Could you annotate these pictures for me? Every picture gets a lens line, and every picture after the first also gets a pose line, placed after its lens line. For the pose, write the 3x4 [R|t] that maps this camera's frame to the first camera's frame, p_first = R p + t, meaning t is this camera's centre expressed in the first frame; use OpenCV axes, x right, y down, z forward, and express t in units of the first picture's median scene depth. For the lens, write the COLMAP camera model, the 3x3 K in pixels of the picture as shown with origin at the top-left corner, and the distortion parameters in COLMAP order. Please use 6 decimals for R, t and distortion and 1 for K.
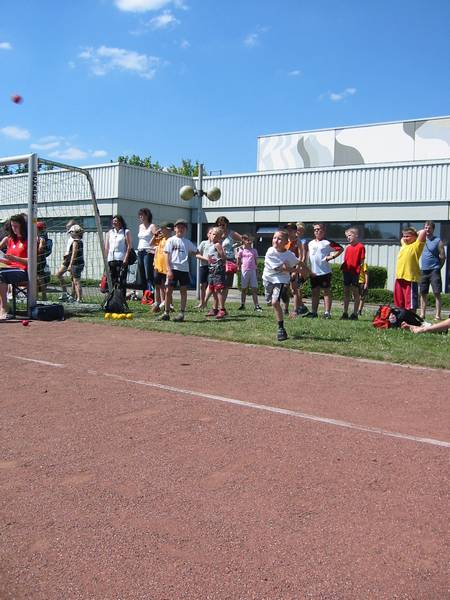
lens RADIAL K [[623.6, 0, 224.5], [0, 623.6, 292.6], [0, 0, 1]] dist [-0.132649, 0.118752]
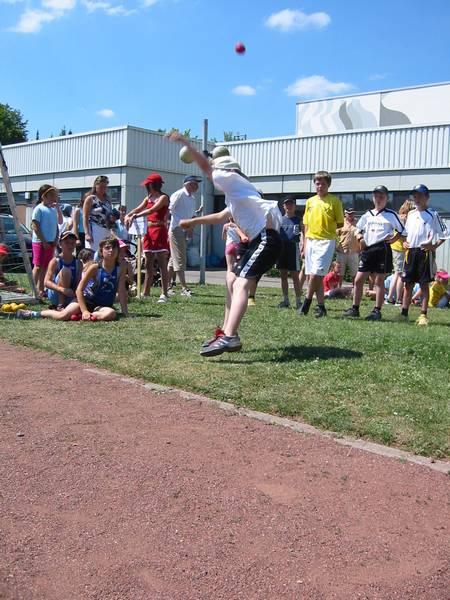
lens RADIAL K [[623.6, 0, 224.5], [0, 623.6, 292.6], [0, 0, 1]] dist [-0.132649, 0.118752]
pose [[0.996834, 0.006595, -0.079240, 0.092799], [-0.003735, 0.999338, 0.036178, -0.011145], [0.079426, -0.035768, 0.996199, 0.299120]]
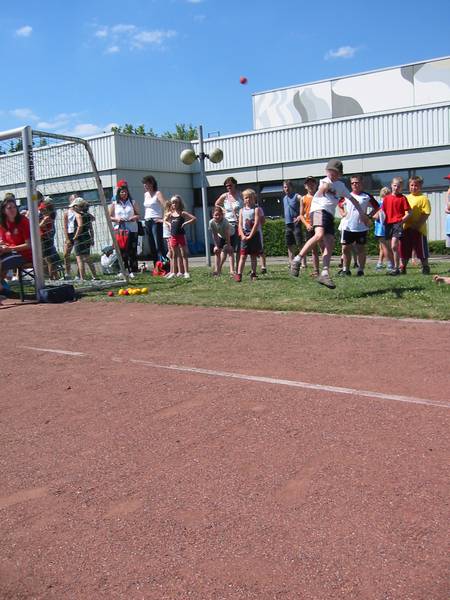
lens RADIAL K [[623.6, 0, 224.5], [0, 623.6, 292.6], [0, 0, 1]] dist [-0.132649, 0.118752]
pose [[0.996654, -0.080992, -0.010972, -0.018196], [0.081494, 0.994993, 0.057862, -0.003280], [0.006231, -0.058563, 0.998264, 0.048951]]
